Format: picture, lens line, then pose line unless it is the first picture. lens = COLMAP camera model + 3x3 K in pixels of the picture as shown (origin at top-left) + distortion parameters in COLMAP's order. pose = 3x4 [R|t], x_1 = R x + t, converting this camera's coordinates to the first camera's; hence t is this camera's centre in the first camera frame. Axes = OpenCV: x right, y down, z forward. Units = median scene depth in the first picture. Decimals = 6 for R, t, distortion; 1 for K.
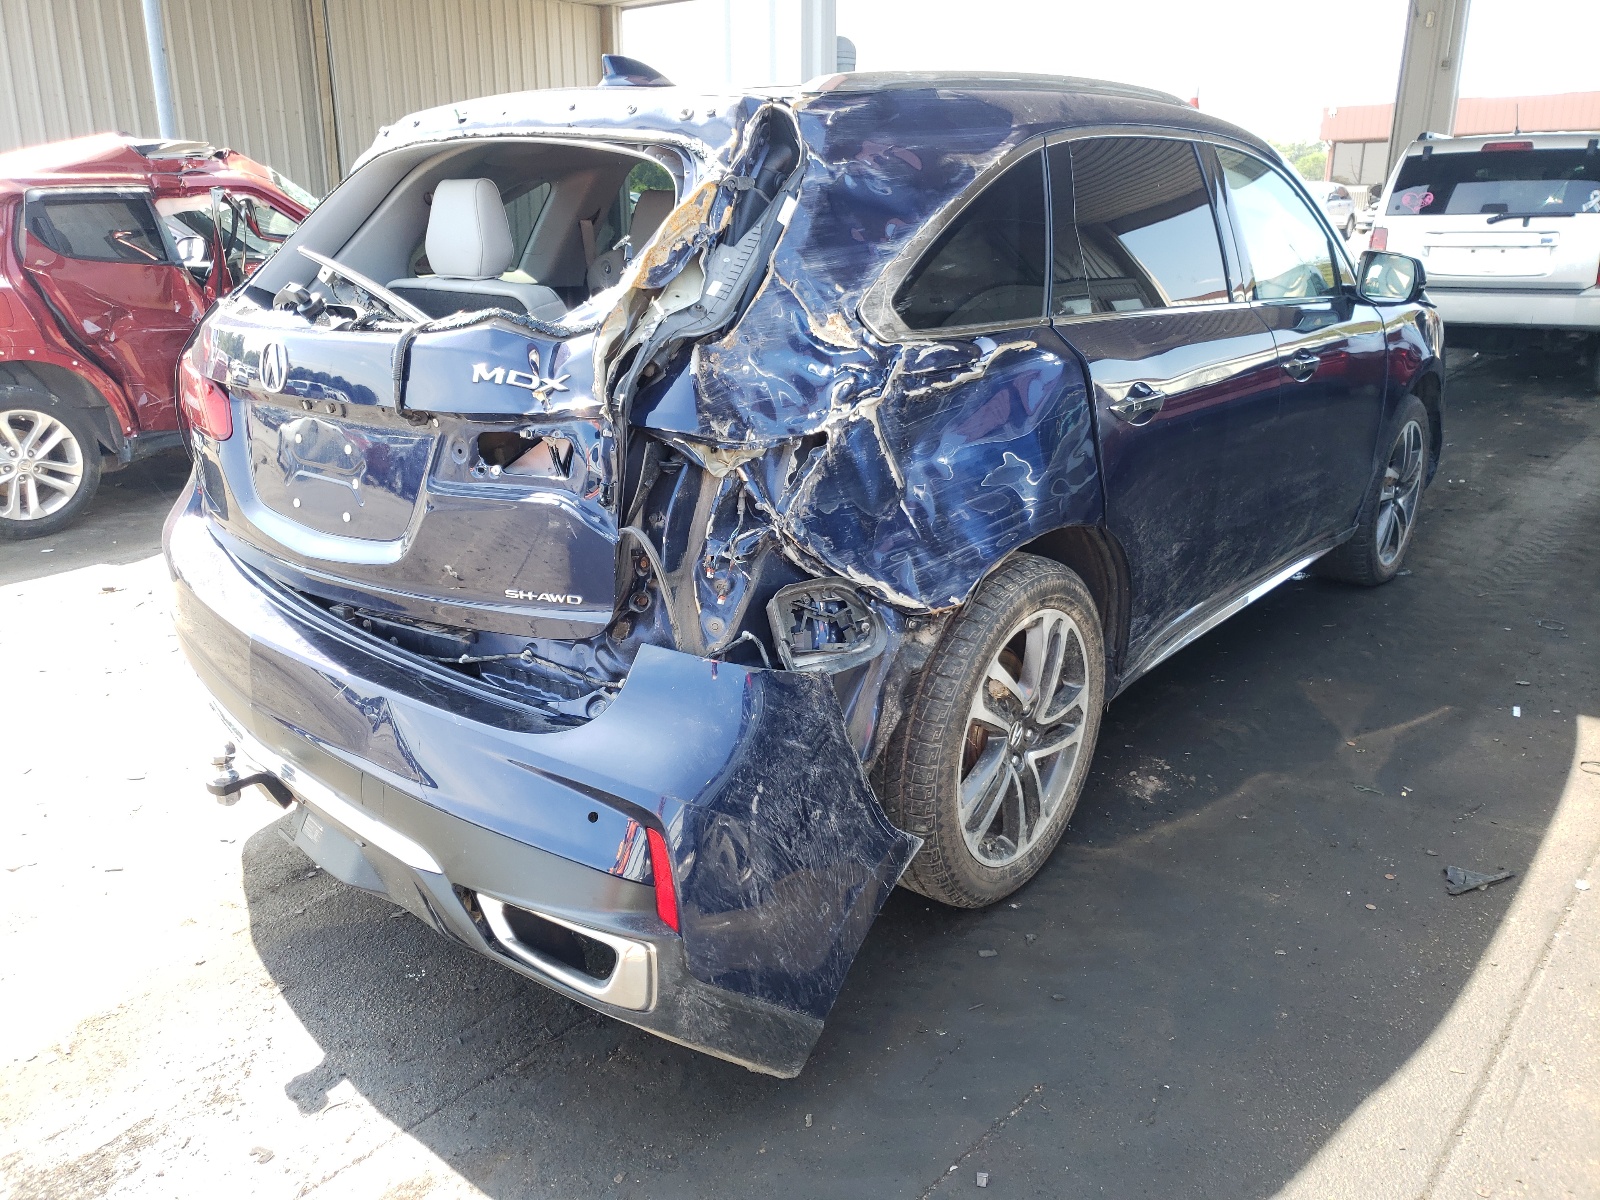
lens RADIAL K [[1354.0, 0, 800.0], [0, 1354.0, 600.0], [0, 0, 1]] dist [0.045715, -0.052480]
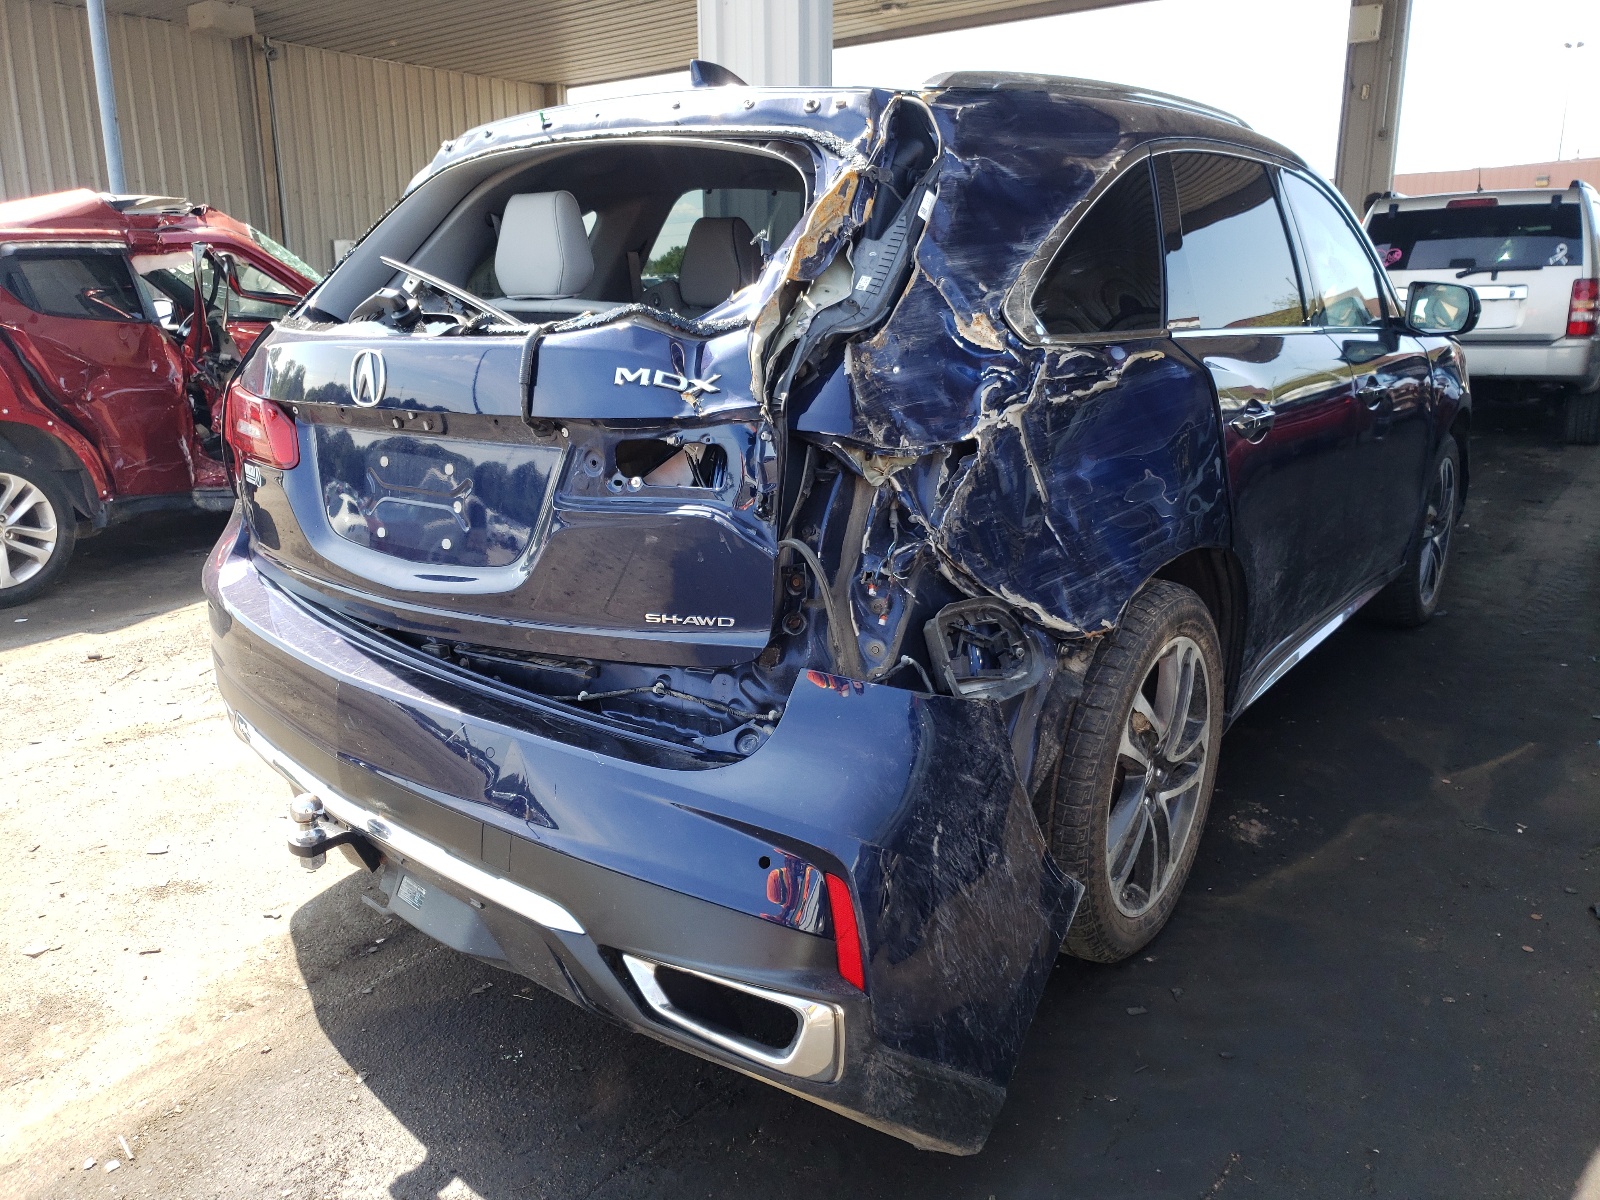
lens RADIAL K [[1364.5, 0, 800.0], [0, 1364.5, 600.0], [0, 0, 1]] dist [0.014932, -0.003071]
pose [[0.998687, -0.019905, 0.047206, -0.138500], [0.022500, 0.998227, -0.055100, 0.031368], [-0.046025, 0.056089, 0.997364, 0.081402]]
